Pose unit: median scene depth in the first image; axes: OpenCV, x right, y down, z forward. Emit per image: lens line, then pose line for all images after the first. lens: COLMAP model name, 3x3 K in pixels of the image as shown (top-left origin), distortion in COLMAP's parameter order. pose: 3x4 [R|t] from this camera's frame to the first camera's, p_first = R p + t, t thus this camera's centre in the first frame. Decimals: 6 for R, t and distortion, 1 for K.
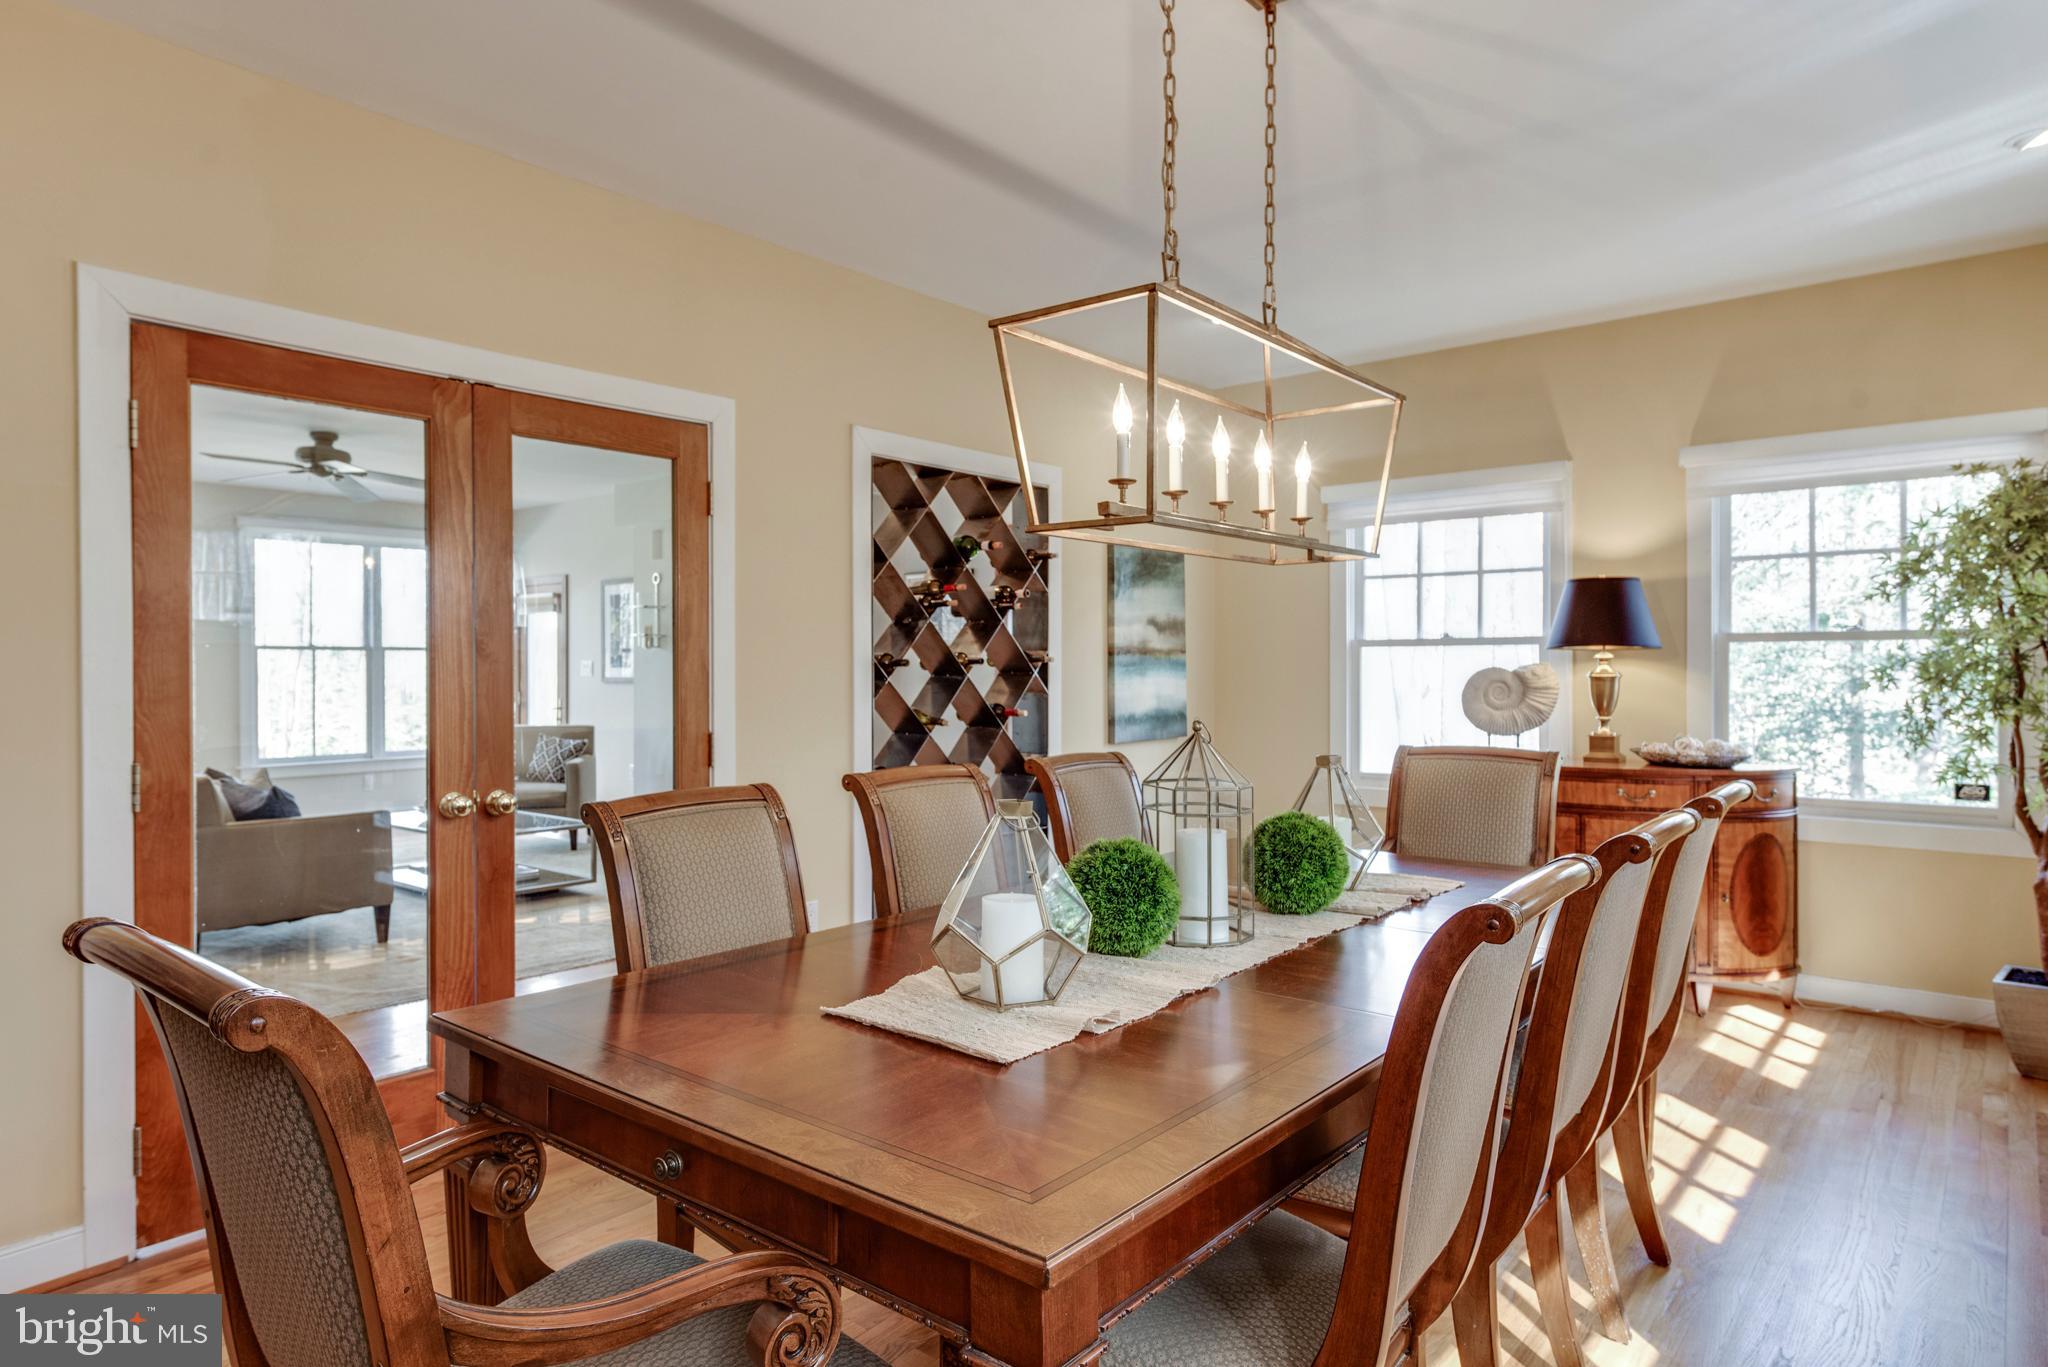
lens RADIAL K [[1203.9, 0, 1026.0], [0, 1203.9, 669.6], [0, 0, 1]] dist [-0.022813, 0.000489]
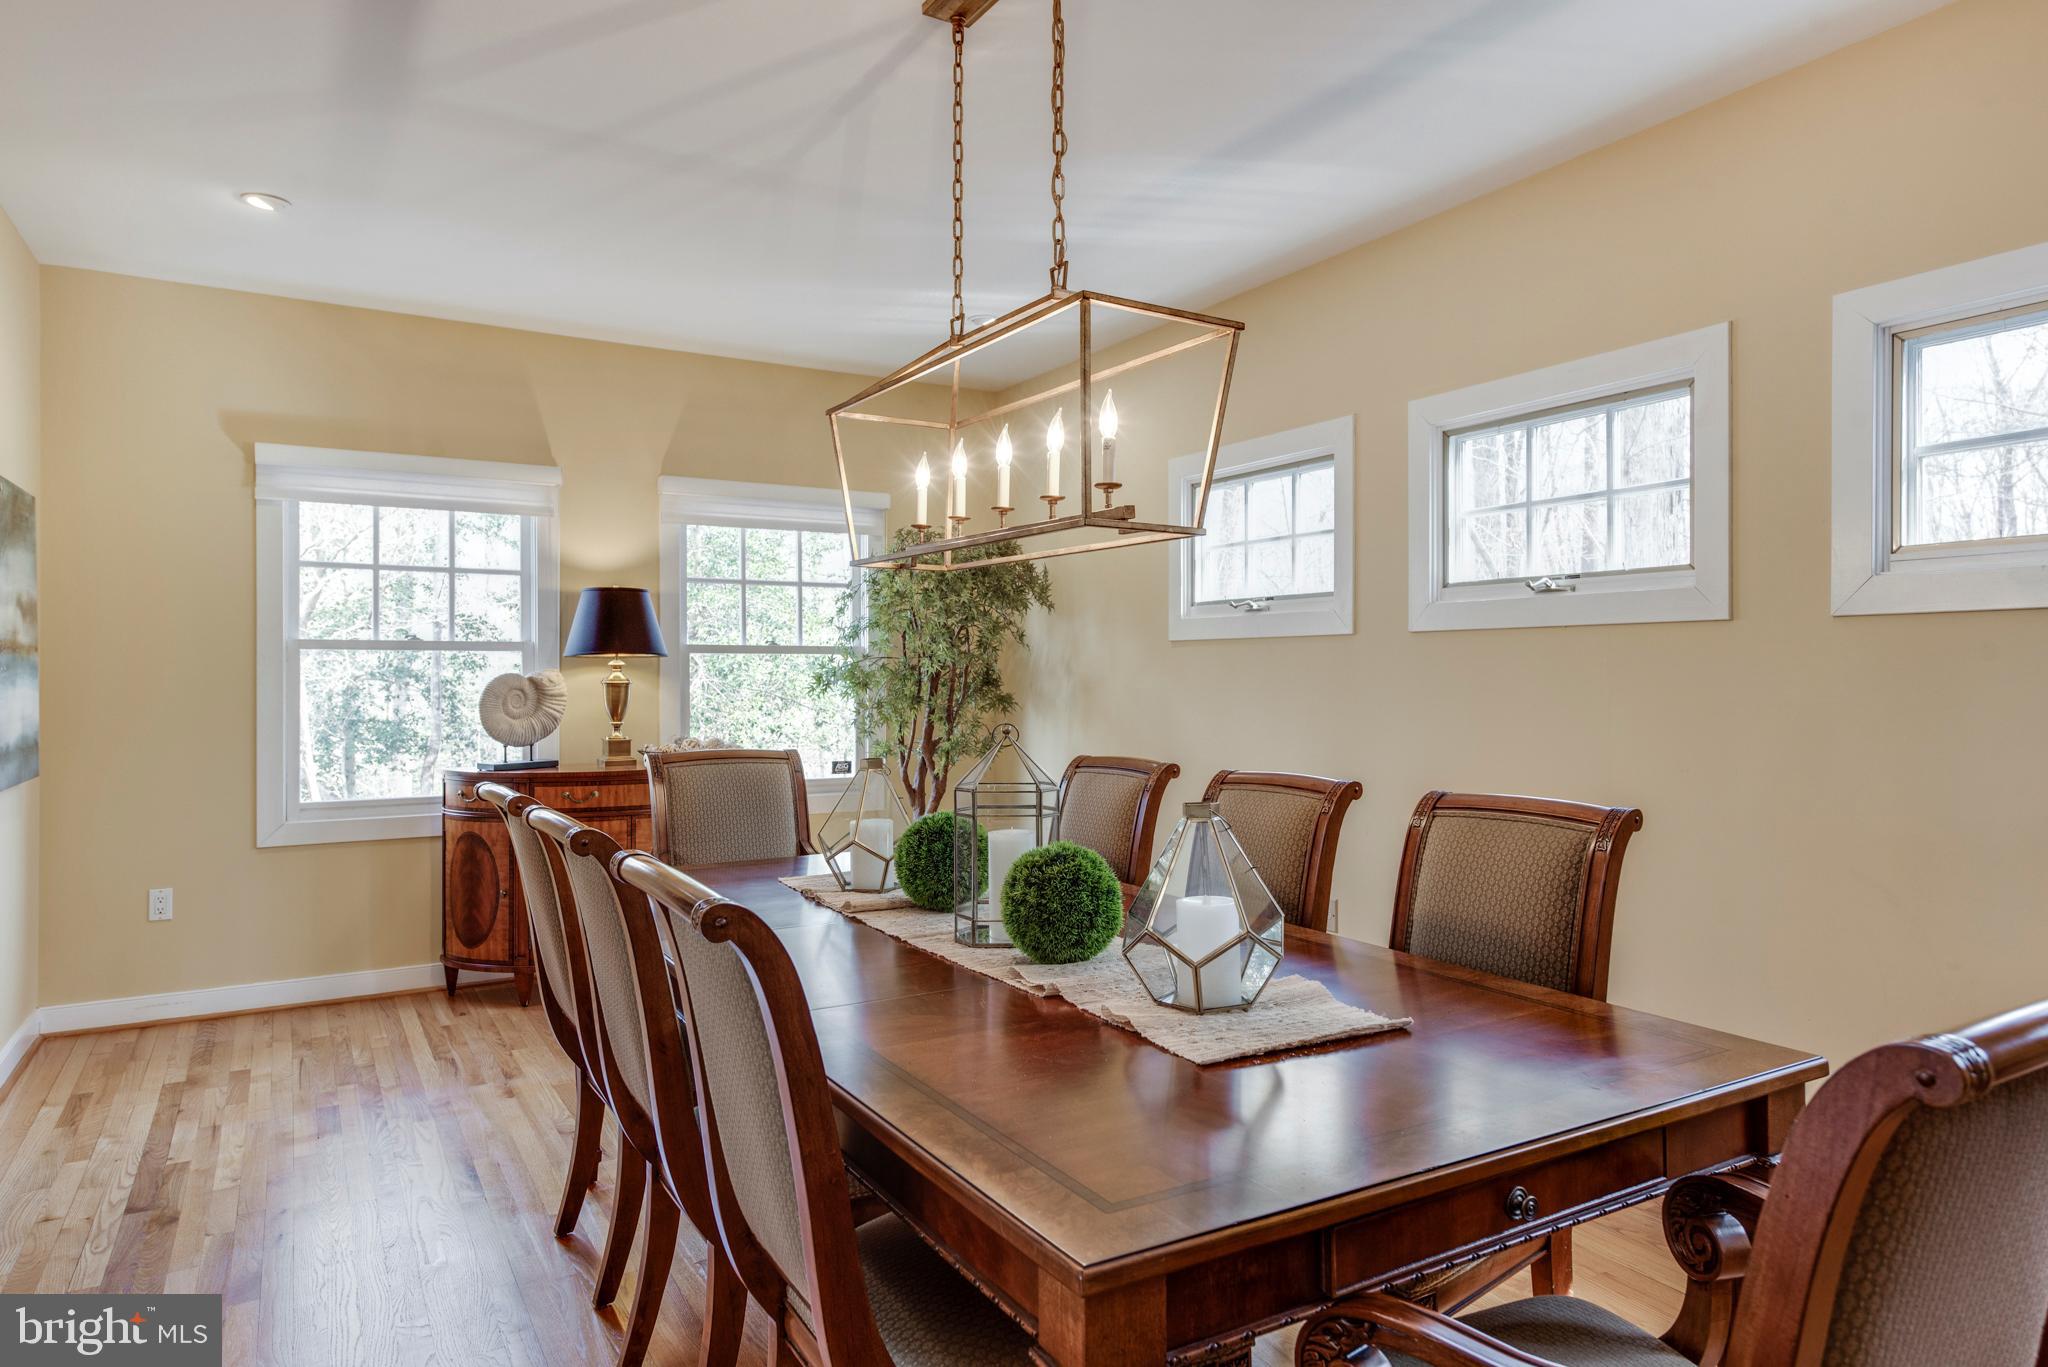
lens RADIAL K [[1203.9, 0, 1045.6], [0, 1203.9, 689.1], [0, 0, 1]] dist [-0.022813, 0.000489]
pose [[0.305655, -0.007536, 0.952112, -0.388813], [0.001423, 0.999971, 0.007458, 0.003619], [-0.952141, -0.000925, 0.305657, 0.315921]]
